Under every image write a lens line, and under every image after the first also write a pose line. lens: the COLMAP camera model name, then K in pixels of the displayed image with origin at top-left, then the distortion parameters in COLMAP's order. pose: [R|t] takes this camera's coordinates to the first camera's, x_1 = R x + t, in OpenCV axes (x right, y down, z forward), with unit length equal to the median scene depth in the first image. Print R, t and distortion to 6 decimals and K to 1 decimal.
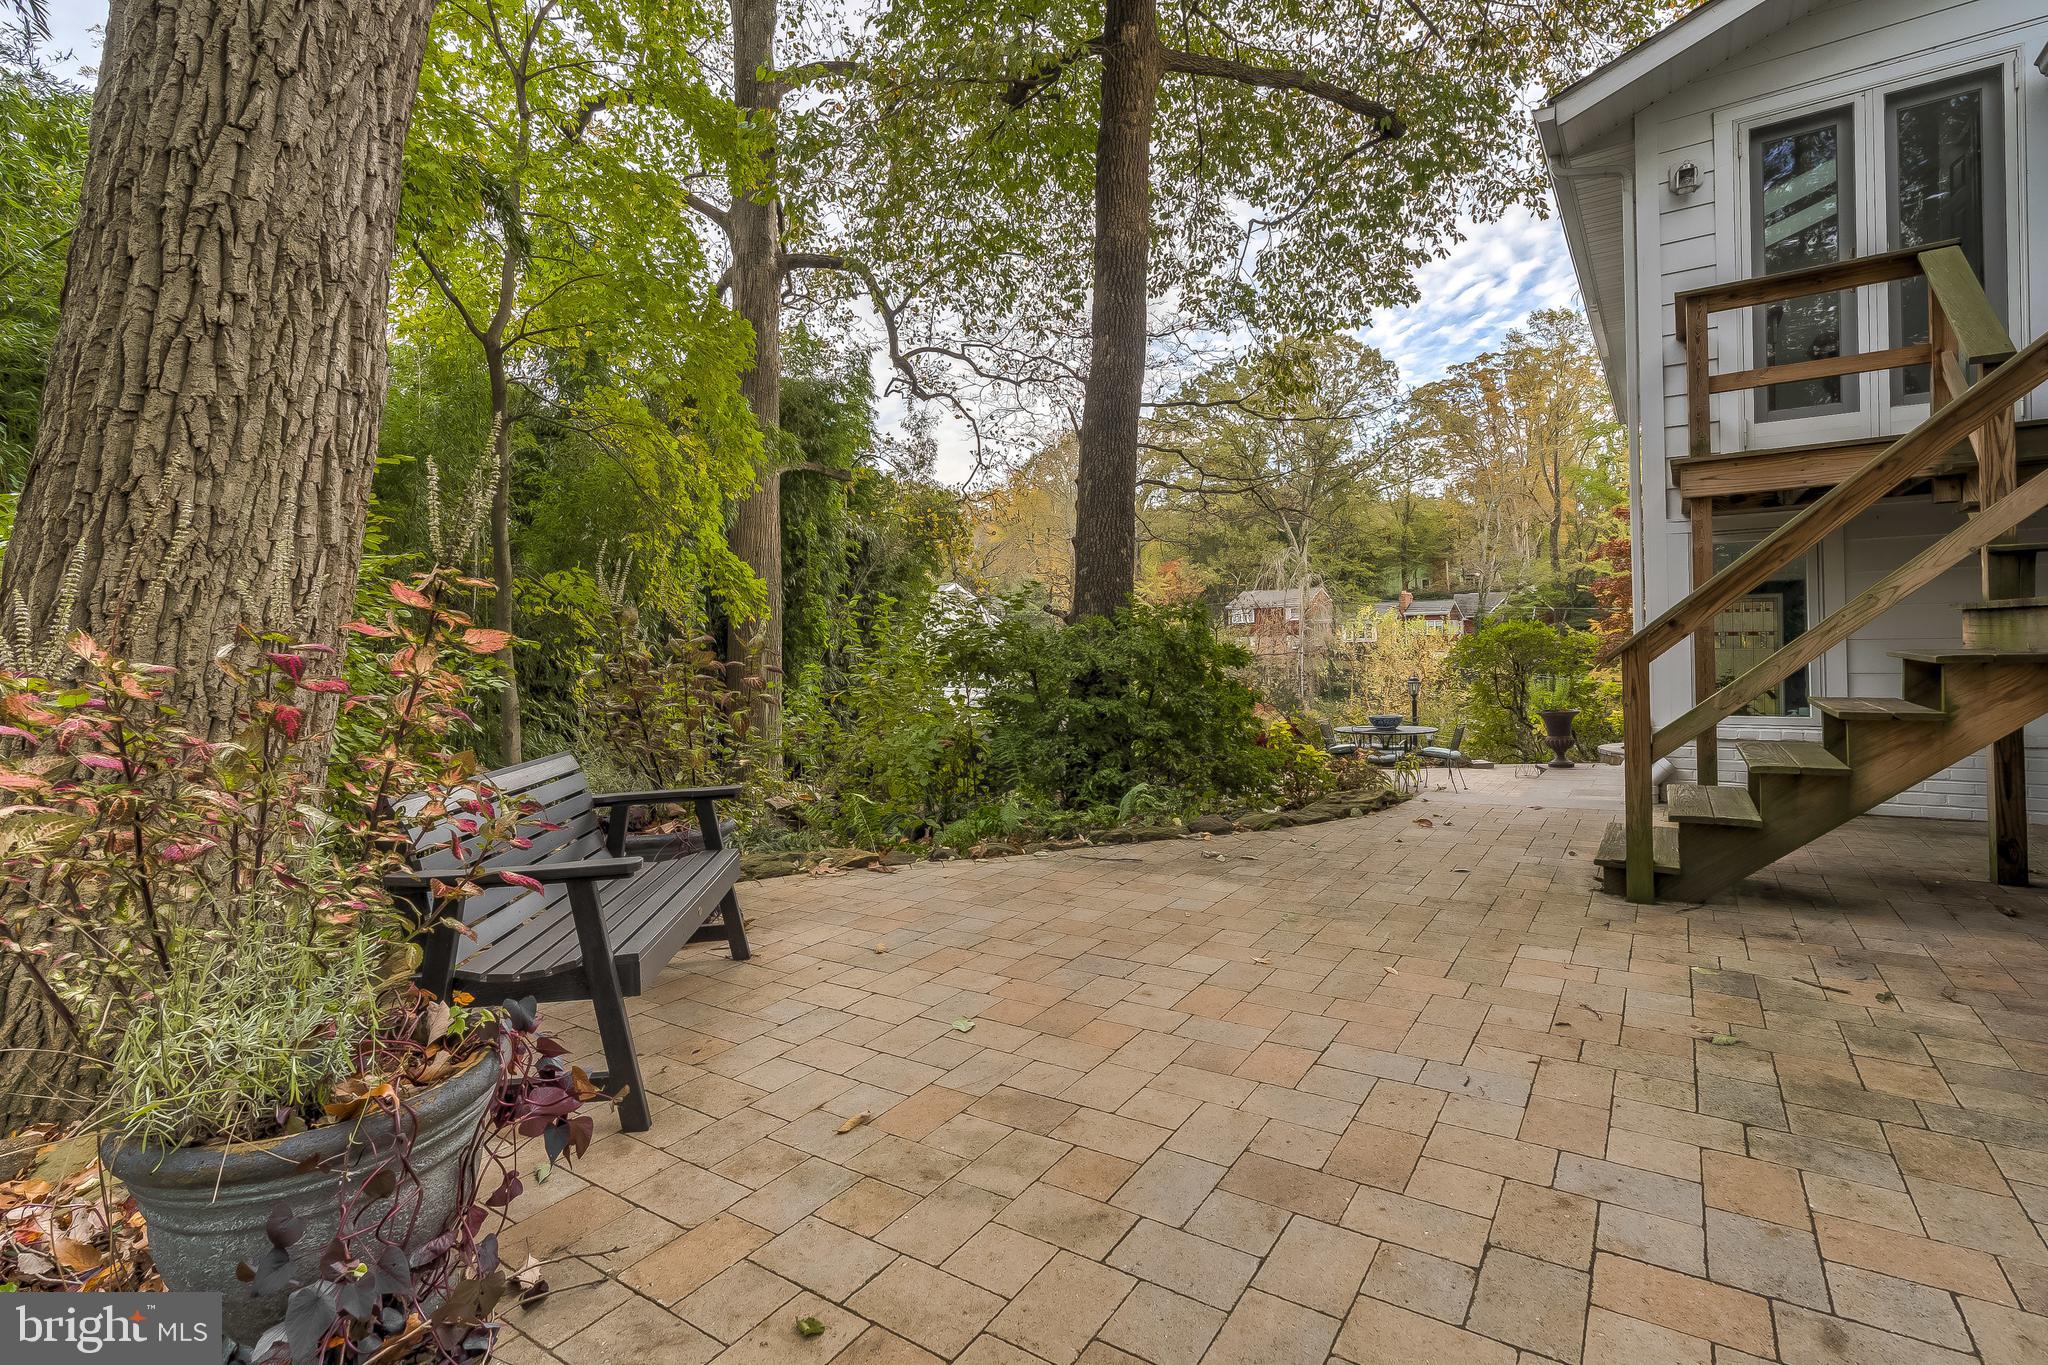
lens RADIAL K [[929.2, 0, 1008.1], [0, 929.2, 645.3], [0, 0, 1]] dist [-0.007750, 0.002478]
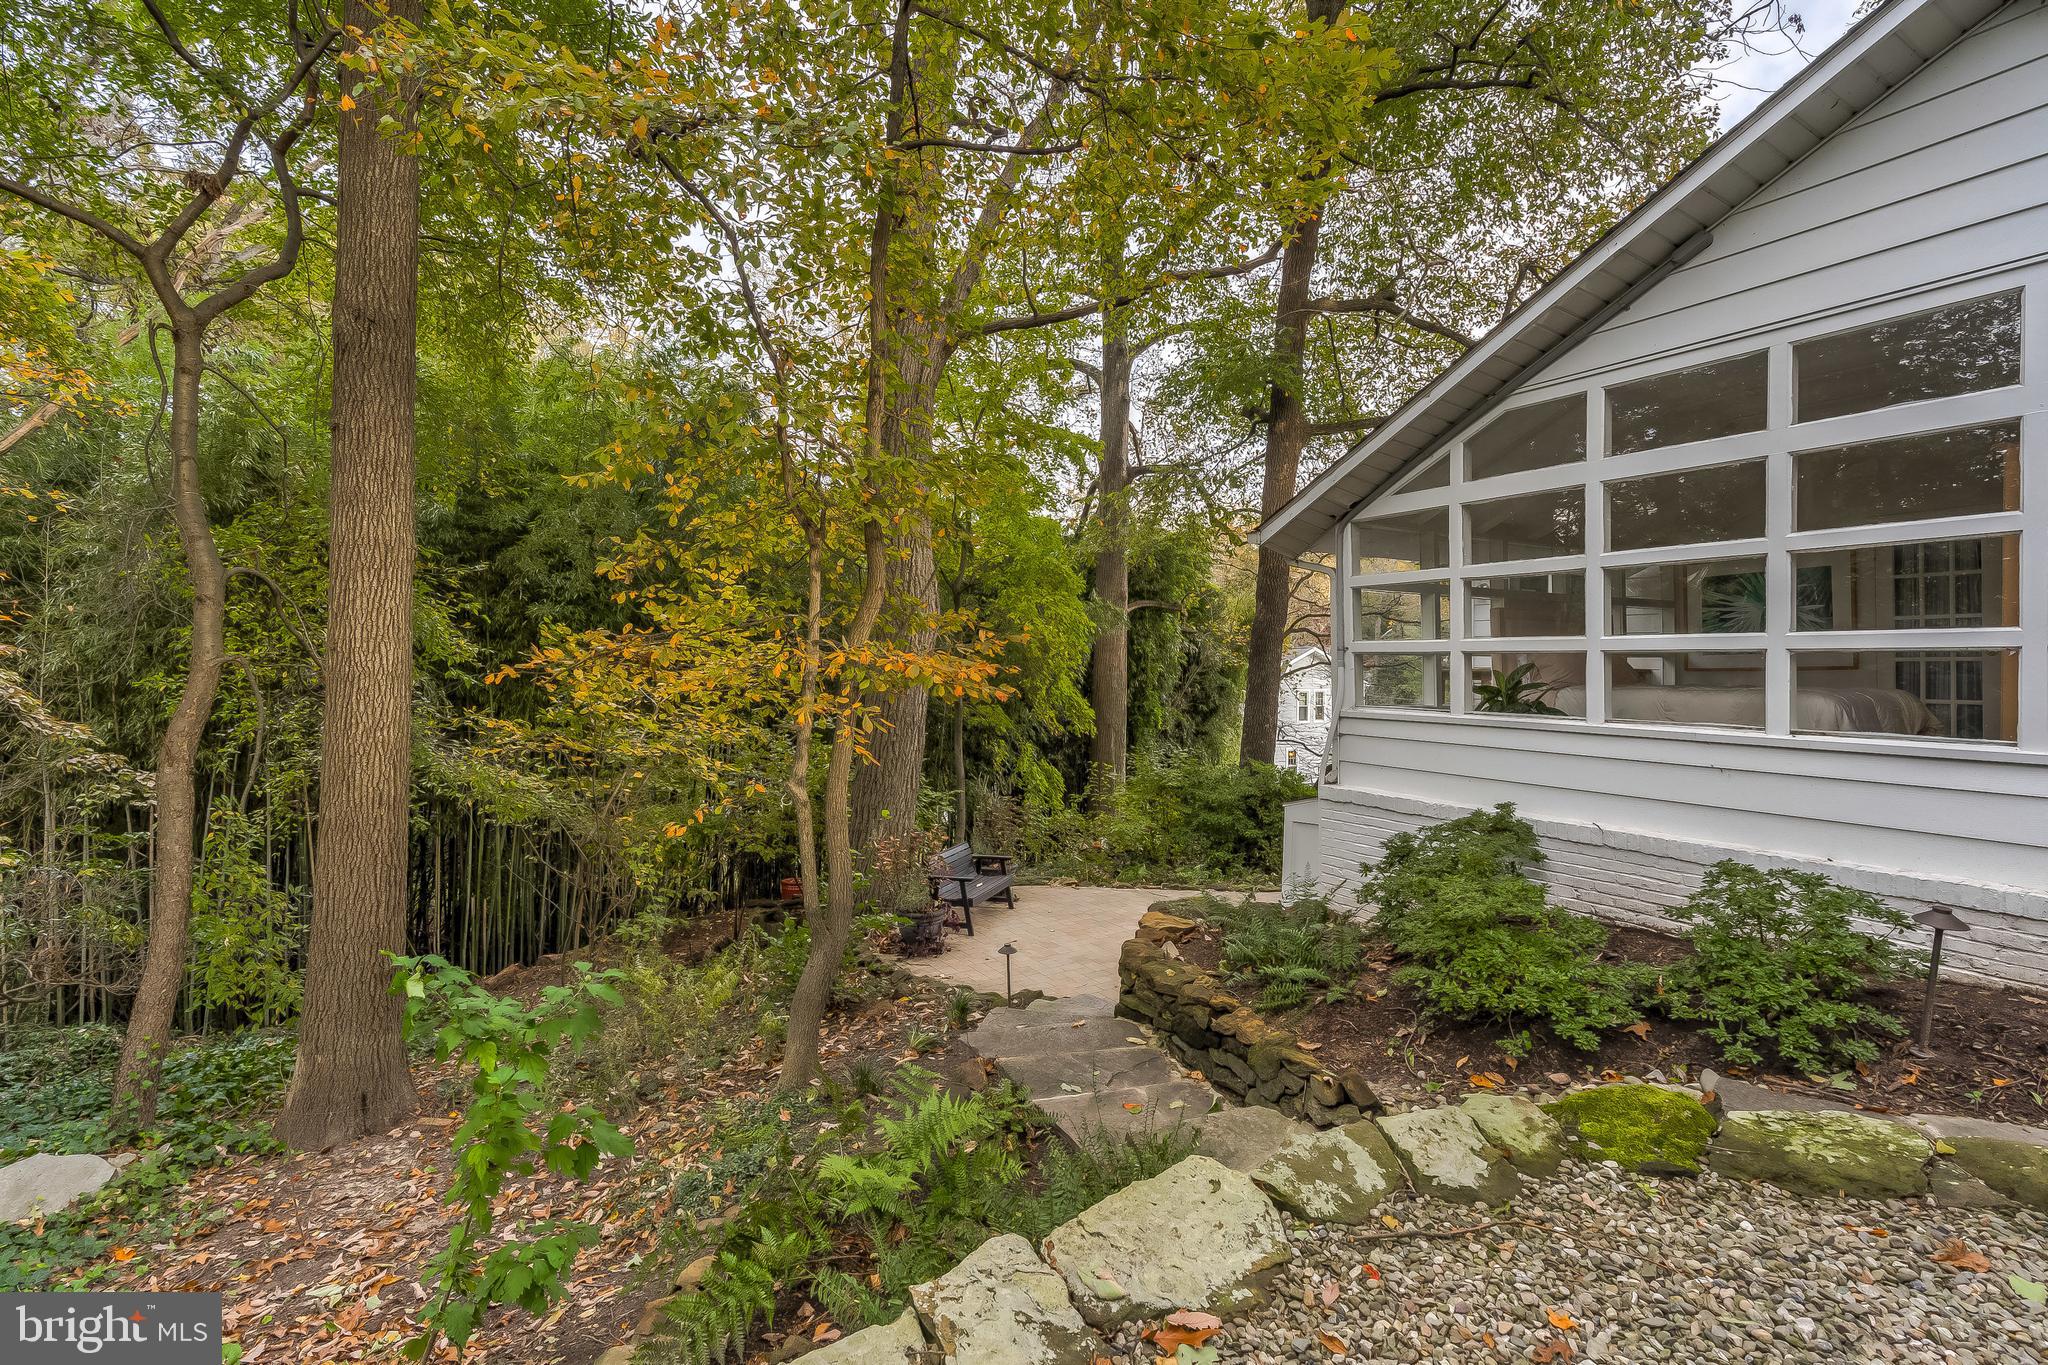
lens RADIAL K [[929.2, 0, 1024.8], [0, 929.2, 671.0], [0, 0, 1]] dist [-0.007750, 0.002478]
pose [[0.906001, 0.026687, -0.422434, 1.144010], [-0.020961, 0.999615, 0.018194, -0.575975], [0.422757, -0.007629, 0.906211, -1.994634]]
